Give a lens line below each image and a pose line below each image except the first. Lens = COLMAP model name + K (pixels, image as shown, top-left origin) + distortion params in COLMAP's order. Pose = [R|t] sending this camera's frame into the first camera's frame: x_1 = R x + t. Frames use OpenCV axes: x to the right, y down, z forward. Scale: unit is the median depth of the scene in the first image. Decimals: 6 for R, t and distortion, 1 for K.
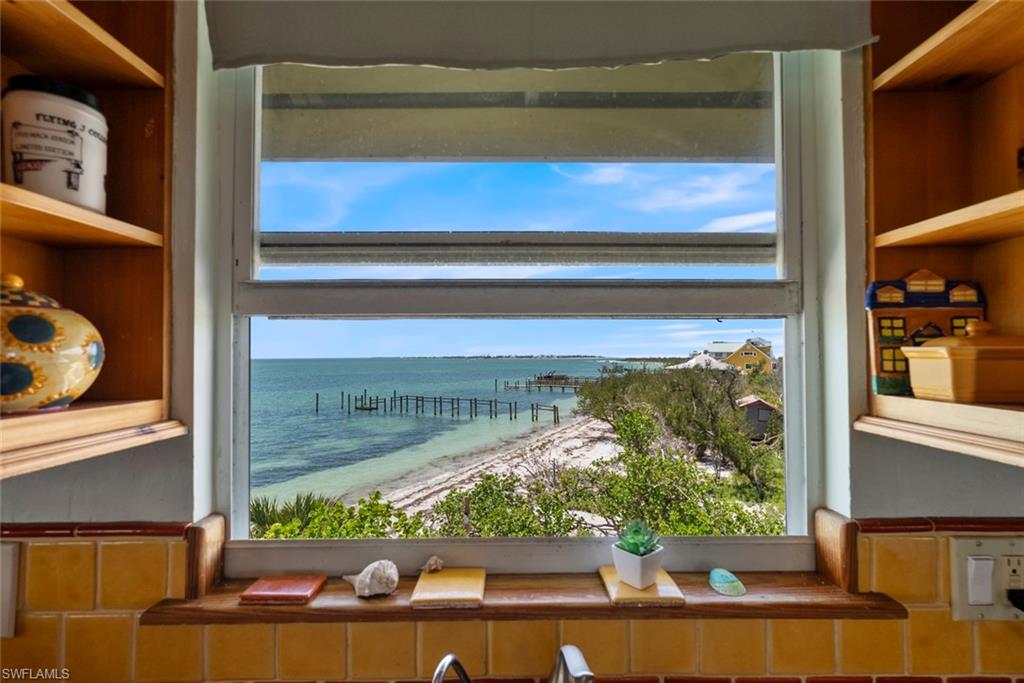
lens RADIAL K [[451.8, 0, 512.9], [0, 451.8, 347.6], [0, 0, 1]] dist [0.000065, 0.000550]
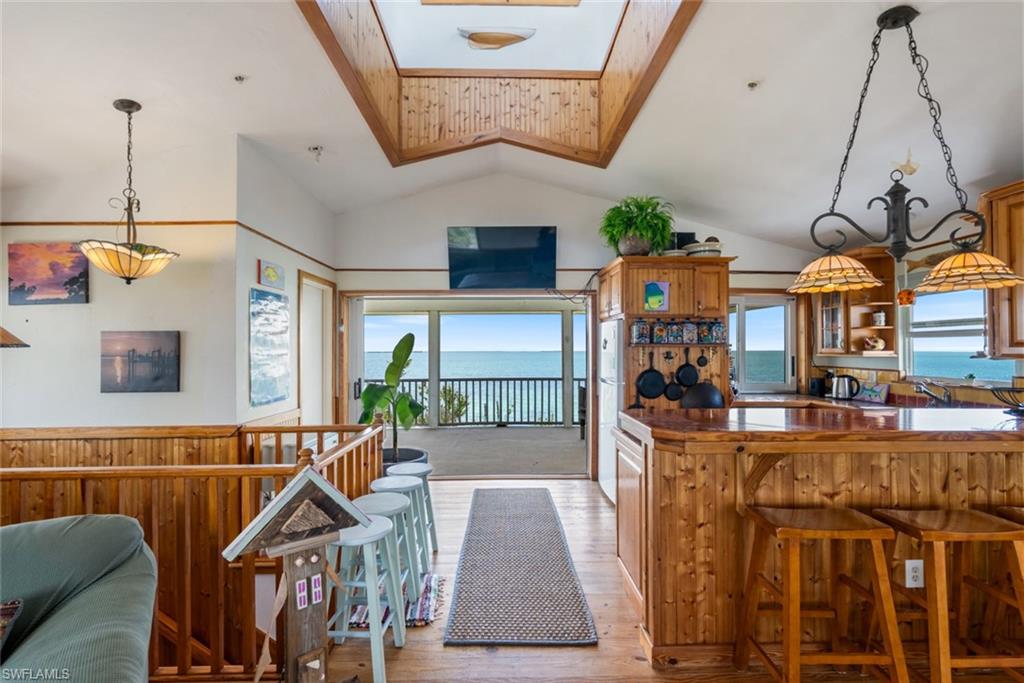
lens RADIAL K [[453.3, 0, 512.0], [0, 453.3, 341.5], [0, 0, 1]] dist [-0.002109, -0.000250]
pose [[0.018771, -0.016612, -0.999686, 5.714651], [0.017441, 0.999715, -0.016285, -0.015770], [0.999672, -0.017129, 0.019056, -4.698515]]
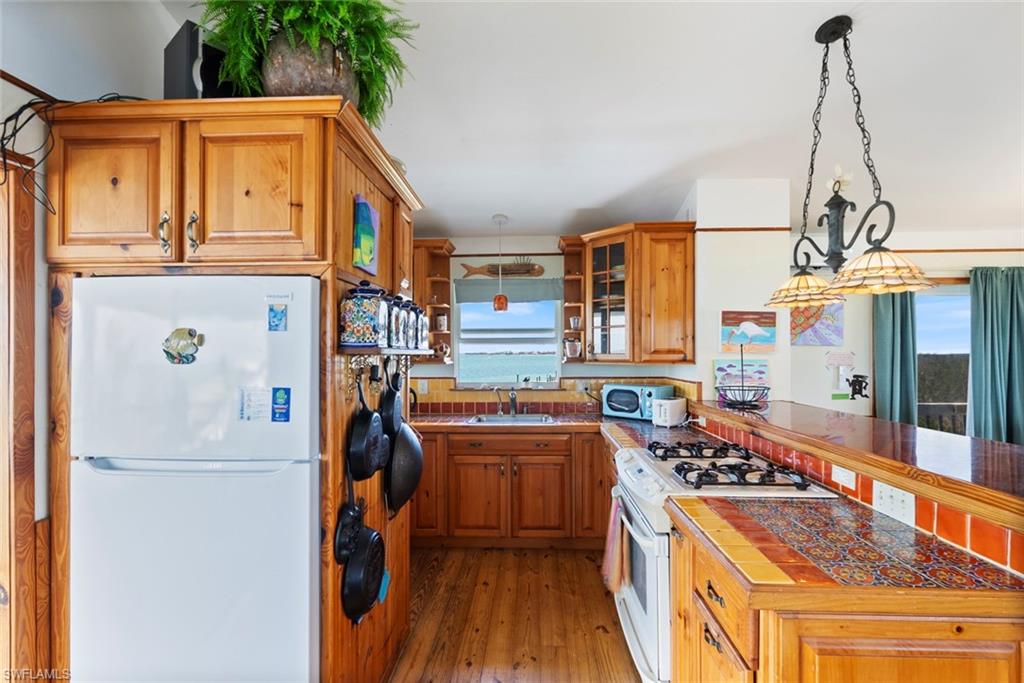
lens RADIAL K [[451.8, 0, 512.9], [0, 451.8, 347.6], [0, 0, 1]] dist [0.000065, 0.000550]
pose [[0.998829, -0.003797, -0.048239, 0.399522], [0.004188, 0.999959, 0.007999, -0.071288], [0.048207, -0.008192, 0.998804, -5.232021]]
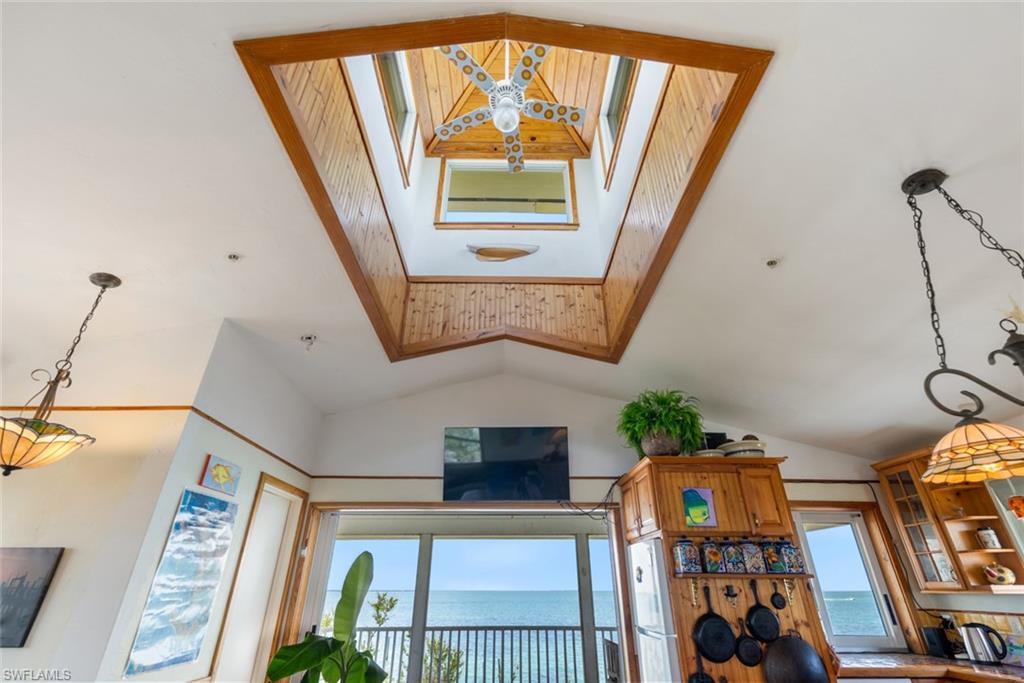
lens RADIAL K [[451.7, 0, 512.0], [0, 451.7, 341.5], [0, 0, 1]] dist [-0.003447, 0.000103]
pose [[0.010232, -0.478313, -0.878130, 4.707583], [0.013666, 0.878161, -0.478170, 0.043129], [0.999854, -0.007108, 0.015522, -4.696759]]
